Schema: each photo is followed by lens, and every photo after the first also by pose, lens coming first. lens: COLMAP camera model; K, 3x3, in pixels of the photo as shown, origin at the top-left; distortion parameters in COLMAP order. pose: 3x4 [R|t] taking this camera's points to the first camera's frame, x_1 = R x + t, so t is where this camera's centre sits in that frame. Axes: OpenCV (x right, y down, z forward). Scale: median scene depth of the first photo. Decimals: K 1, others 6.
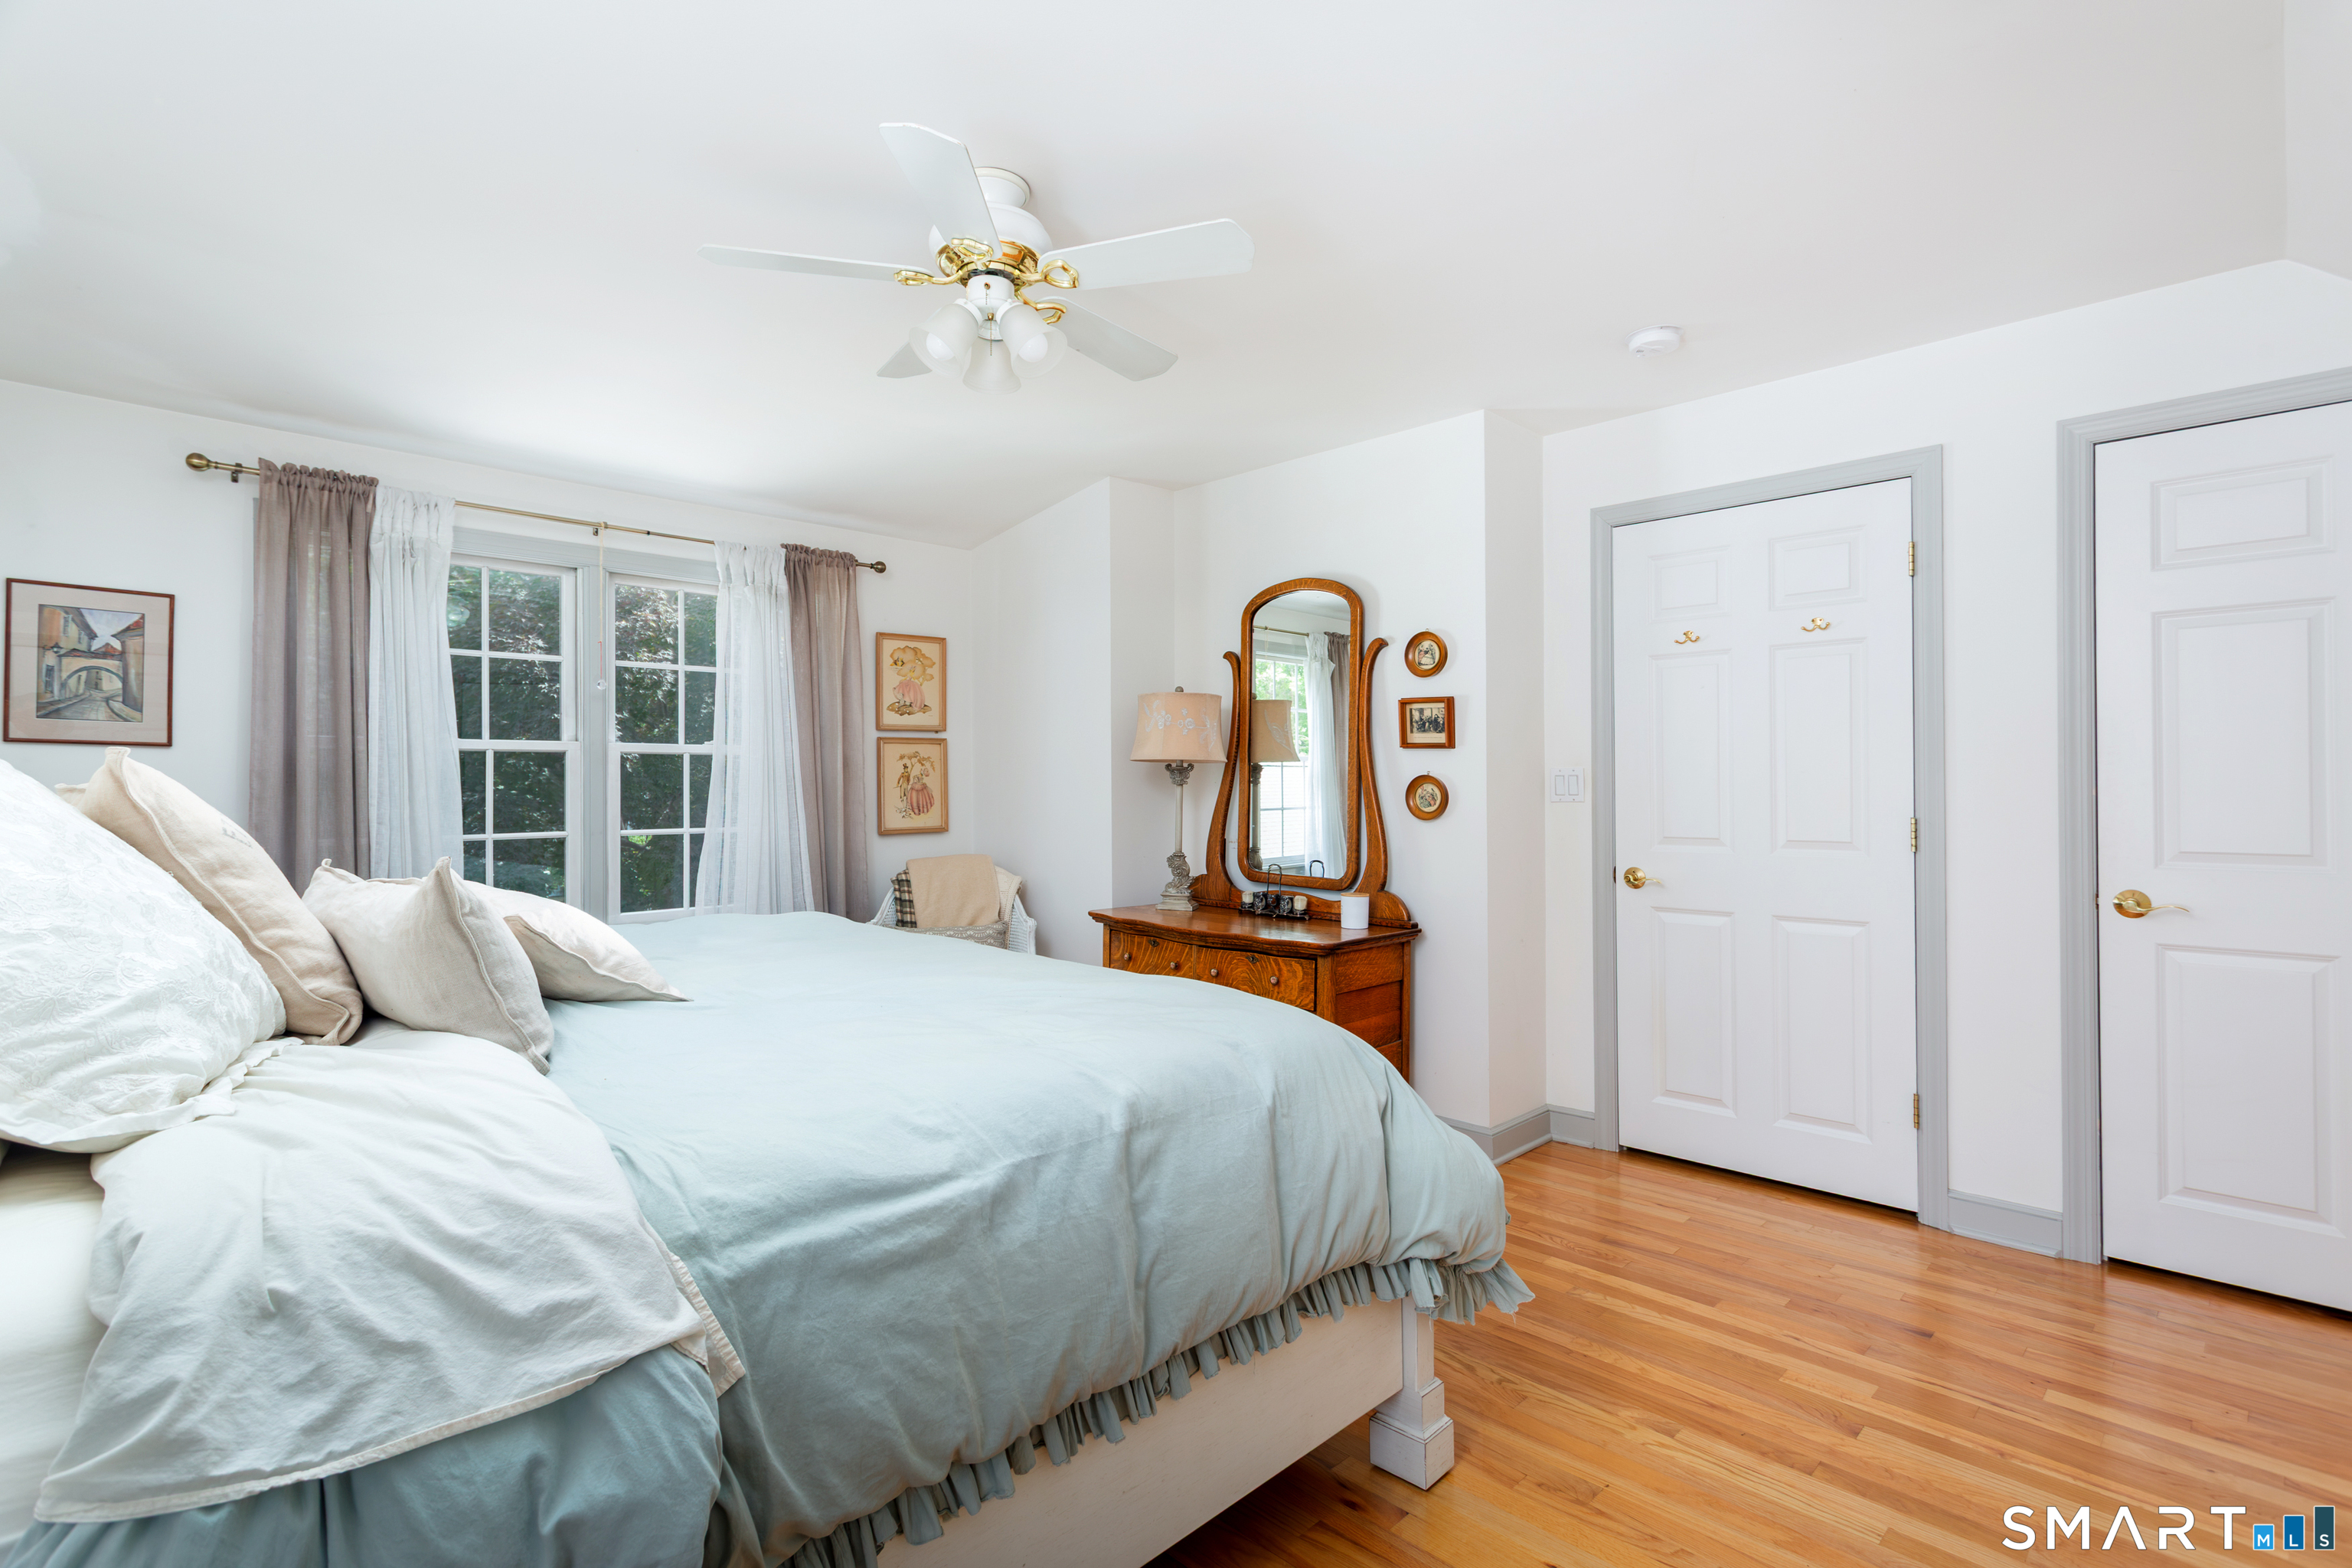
lens RADIAL K [[1099.9, 0, 1176.1], [0, 1099.9, 781.2], [0, 0, 1]] dist [0.001827, 0.000123]
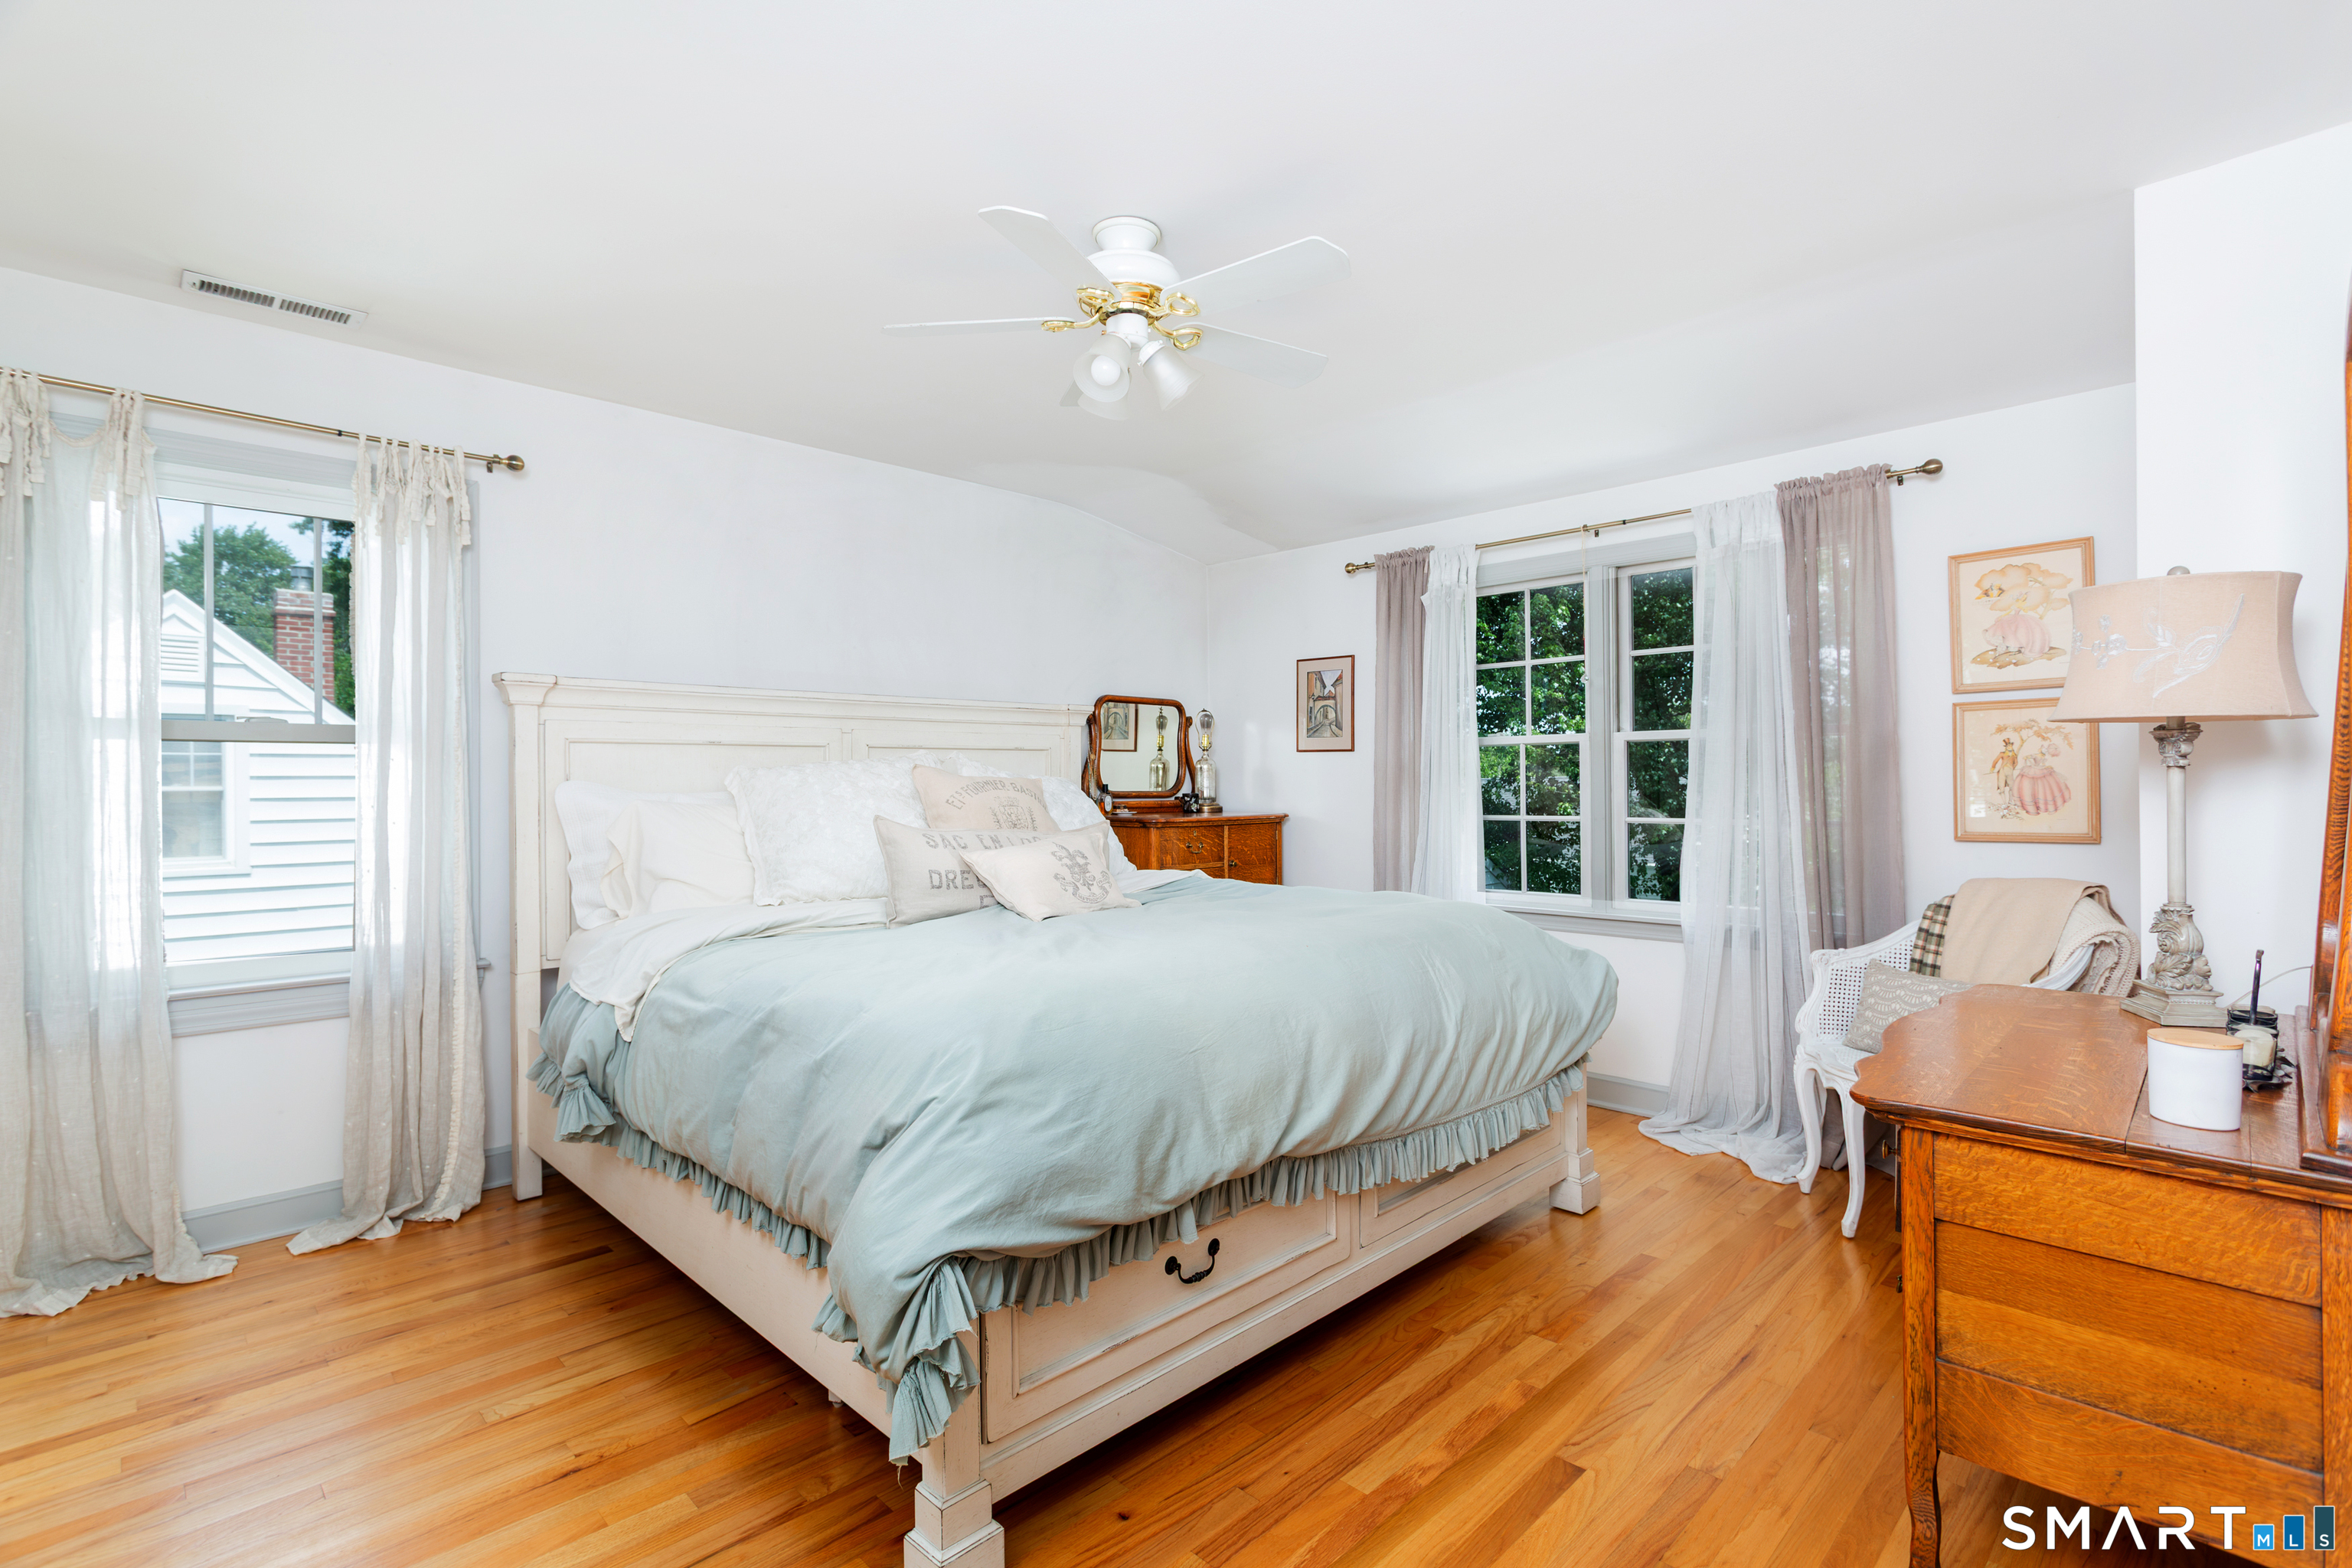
lens RADIAL K [[1099.9, 0, 1165.2], [0, 1099.9, 778.7], [0, 0, 1]] dist [0.001827, 0.000123]
pose [[0.002874, 0.001068, -0.999995, 0.472808], [0.013276, 0.999911, 0.001107, 0.001499], [0.999908, -0.013279, 0.002860, 0.519164]]
